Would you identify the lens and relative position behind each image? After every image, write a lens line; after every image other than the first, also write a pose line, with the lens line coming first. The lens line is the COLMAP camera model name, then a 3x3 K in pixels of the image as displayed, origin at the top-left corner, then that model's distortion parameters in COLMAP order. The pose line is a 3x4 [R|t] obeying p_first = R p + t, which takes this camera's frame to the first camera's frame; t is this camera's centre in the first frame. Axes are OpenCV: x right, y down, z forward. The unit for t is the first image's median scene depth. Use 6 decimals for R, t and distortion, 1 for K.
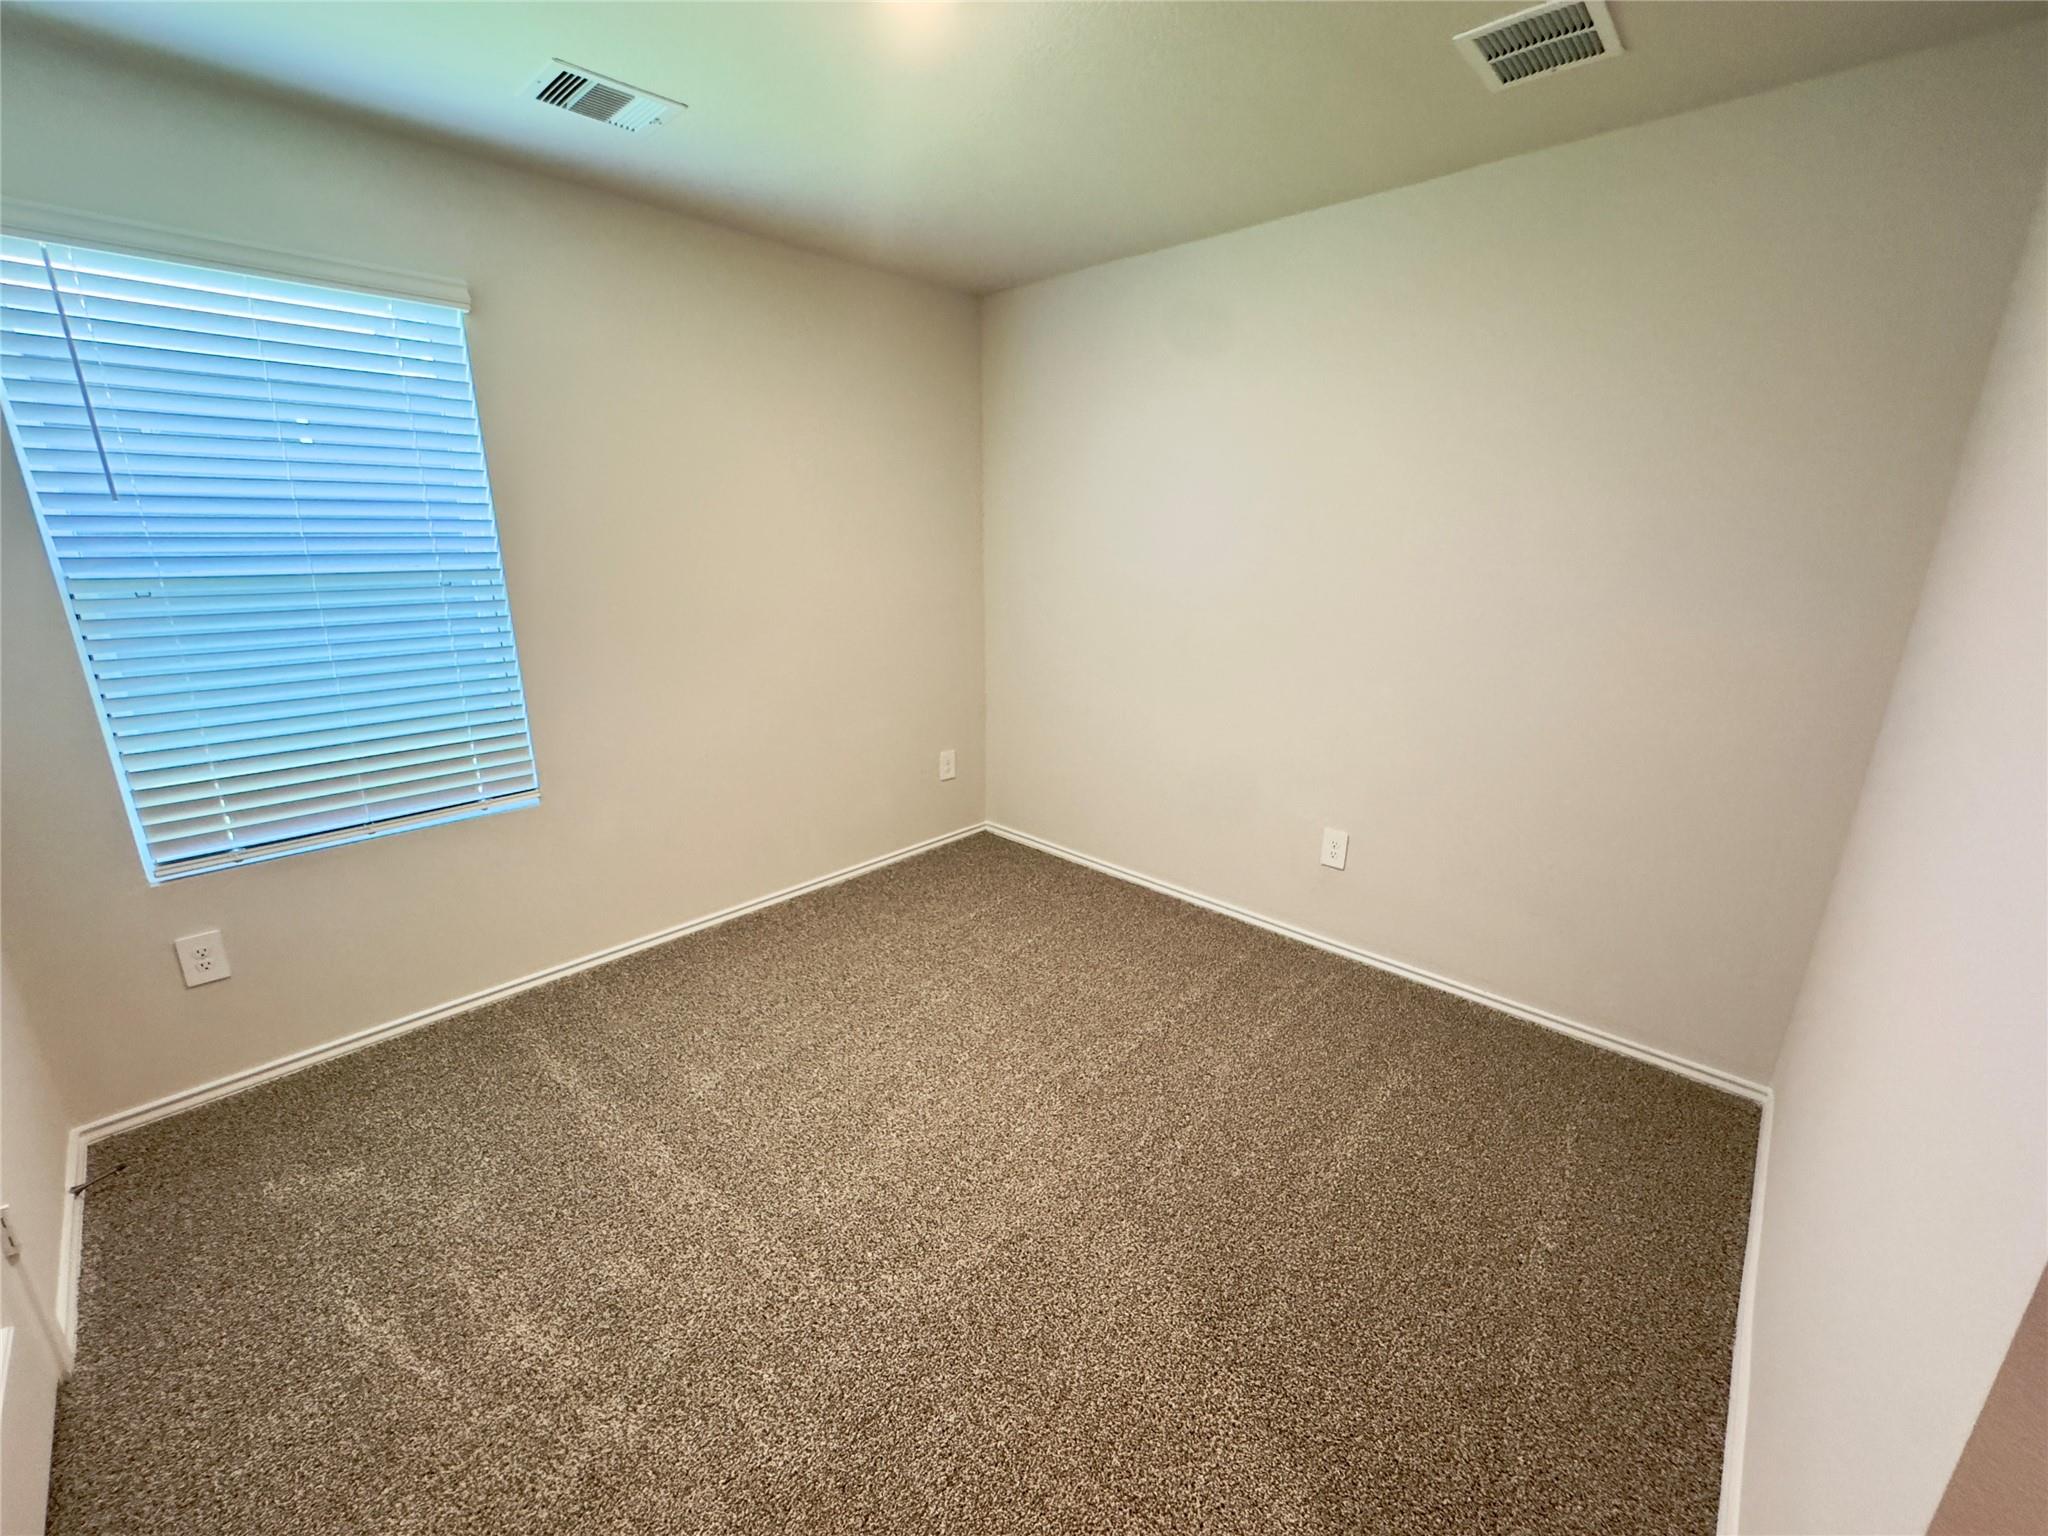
lens RADIAL K [[819.8, 0, 1030.4], [0, 819.8, 768.9], [0, 0, 1]] dist [-0.005219, 0.000503]
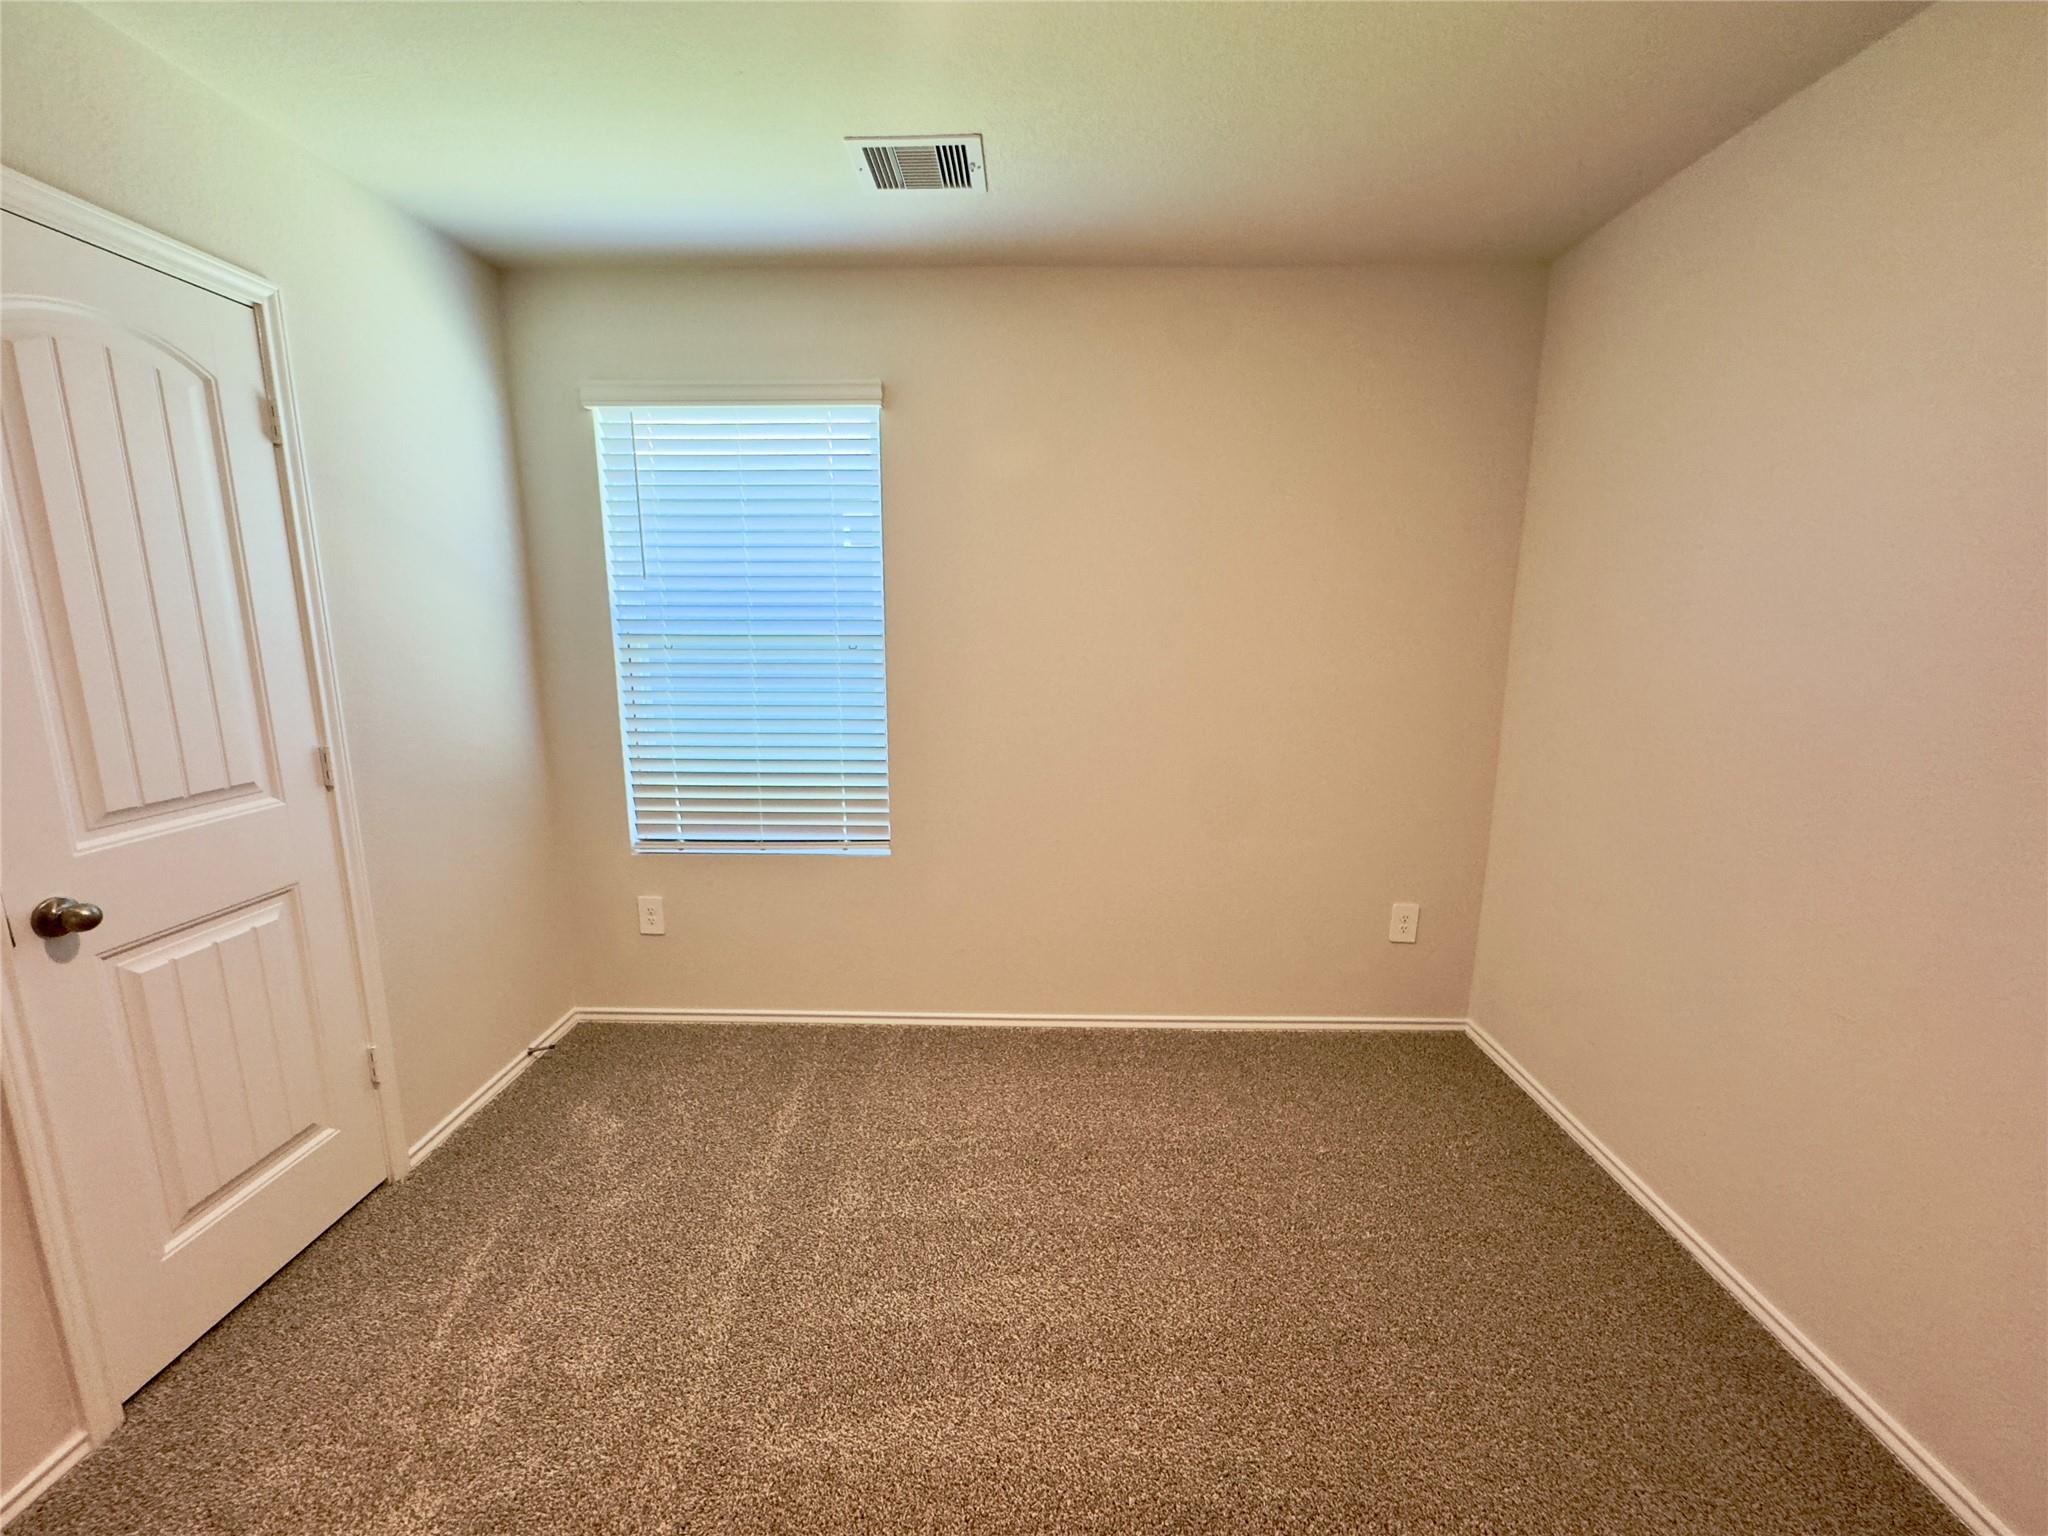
lens RADIAL K [[819.8, 0, 1039.6], [0, 819.8, 770.9], [0, 0, 1]] dist [-0.005219, 0.000503]
pose [[0.671257, 0.131313, -0.729500, 0.343430], [-0.206516, 0.978344, -0.013922, -0.107279], [0.711874, 0.159998, 0.683839, 0.487006]]
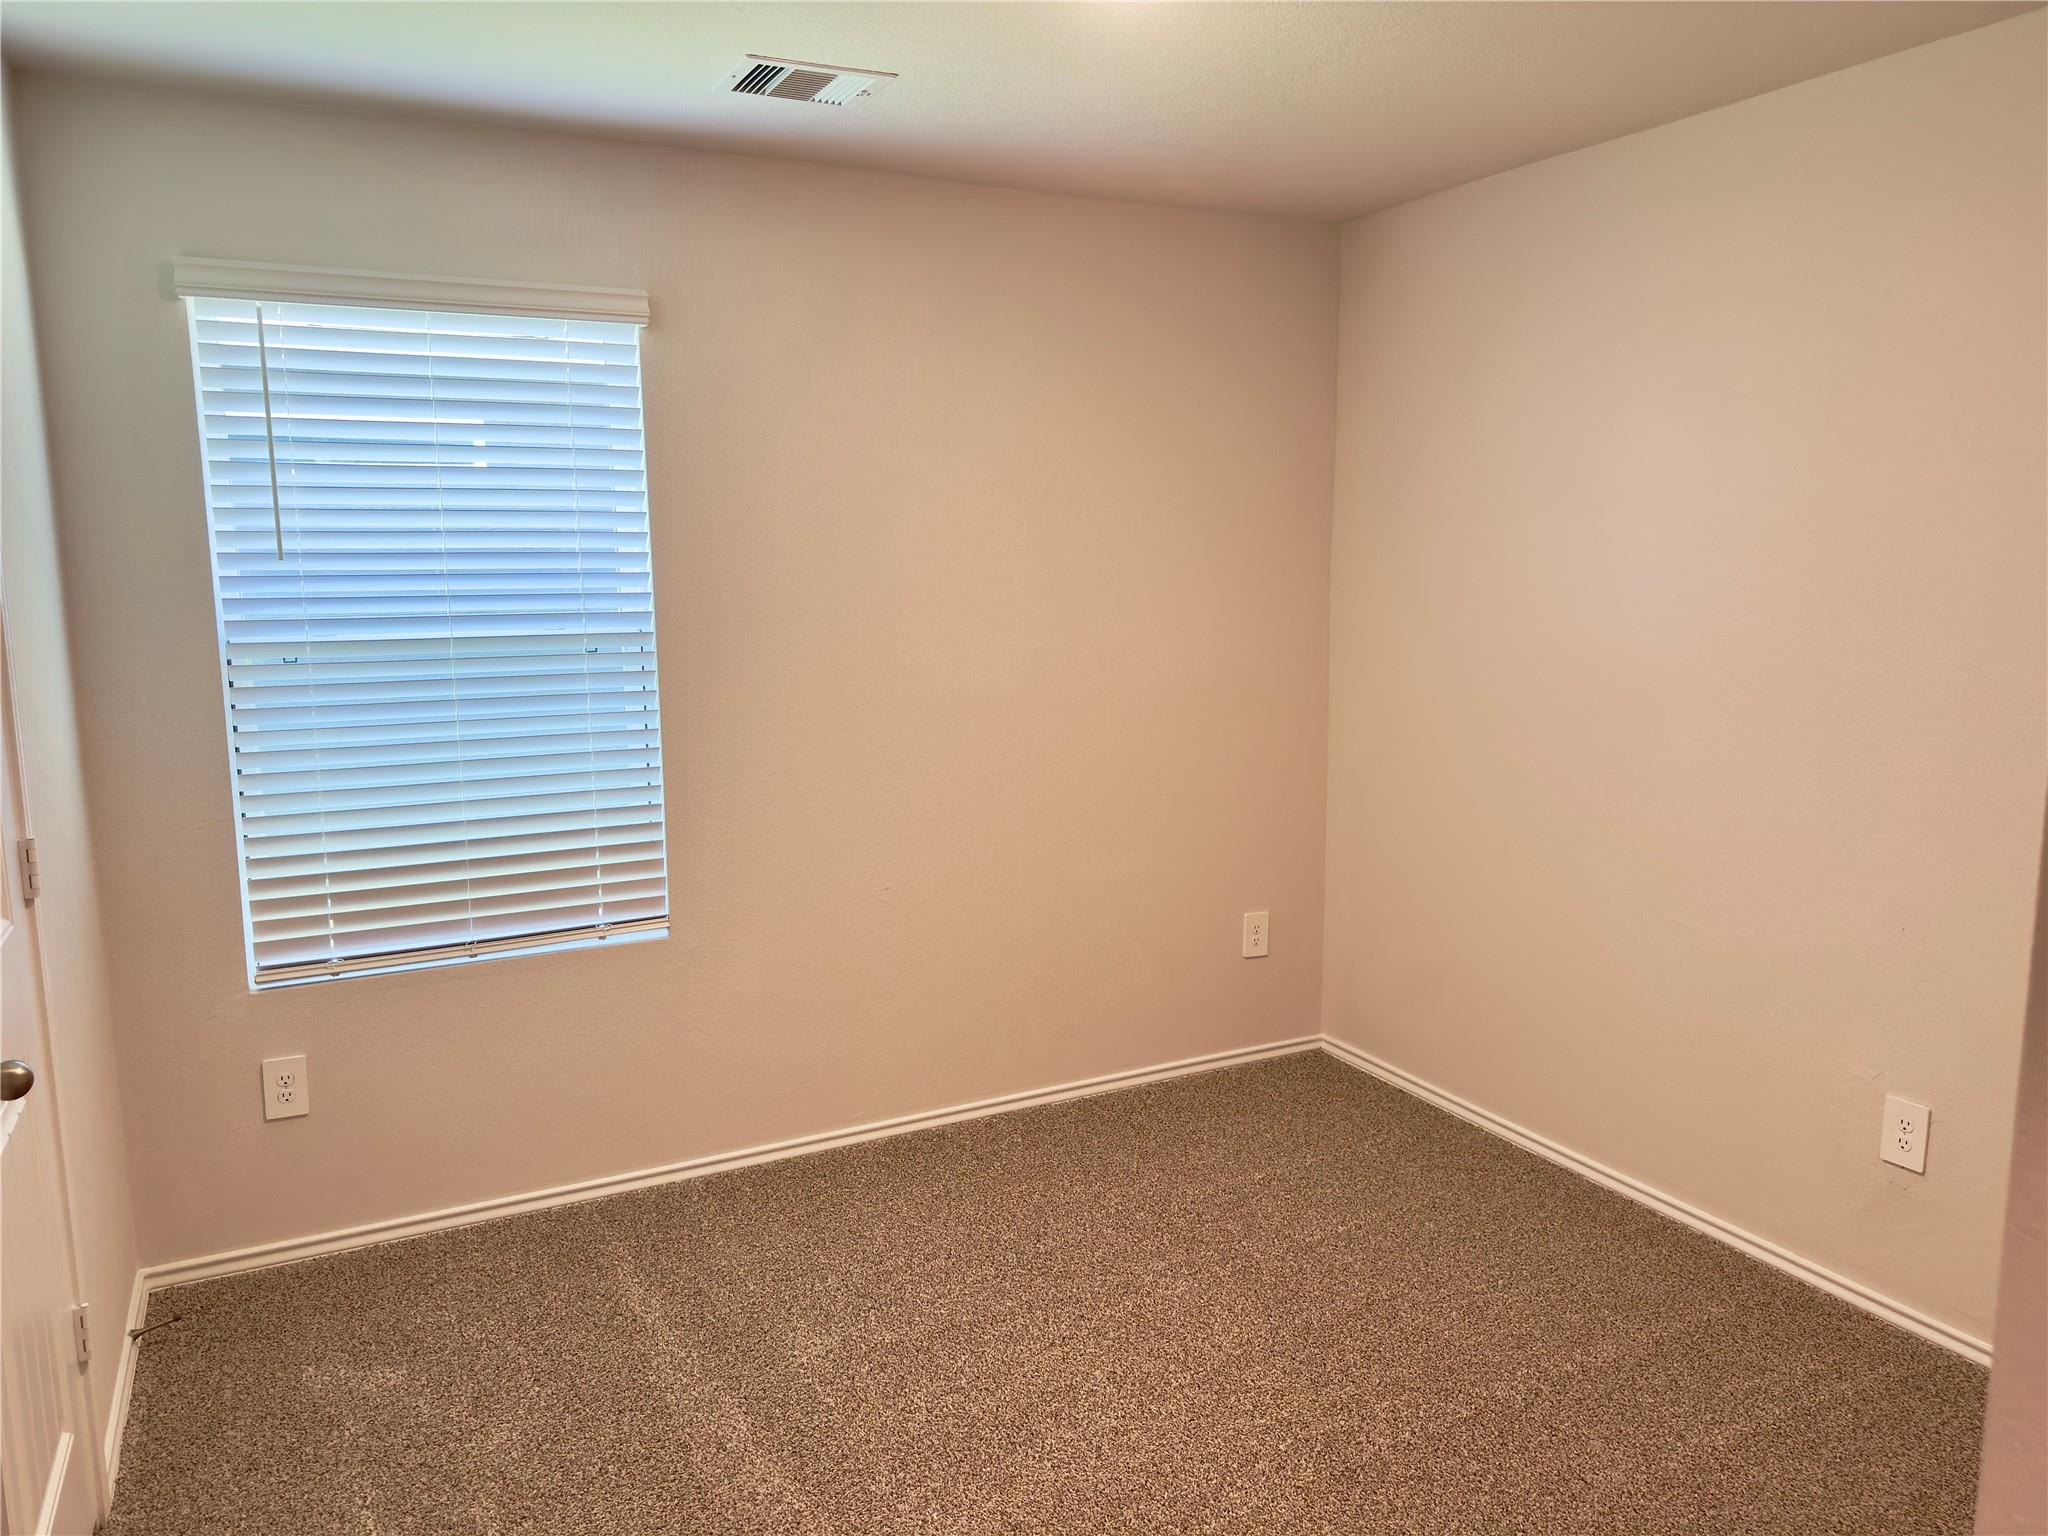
lens RADIAL K [[1452.7, 0, 1050.0], [0, 1452.7, 770.4], [0, 0, 1]] dist [0.033545, -0.034779]
pose [[0.943658, 0.036627, -0.328889, 0.201291], [-0.078643, 0.990204, -0.115371, 0.021203], [0.321442, 0.134735, 0.937295, -0.193042]]
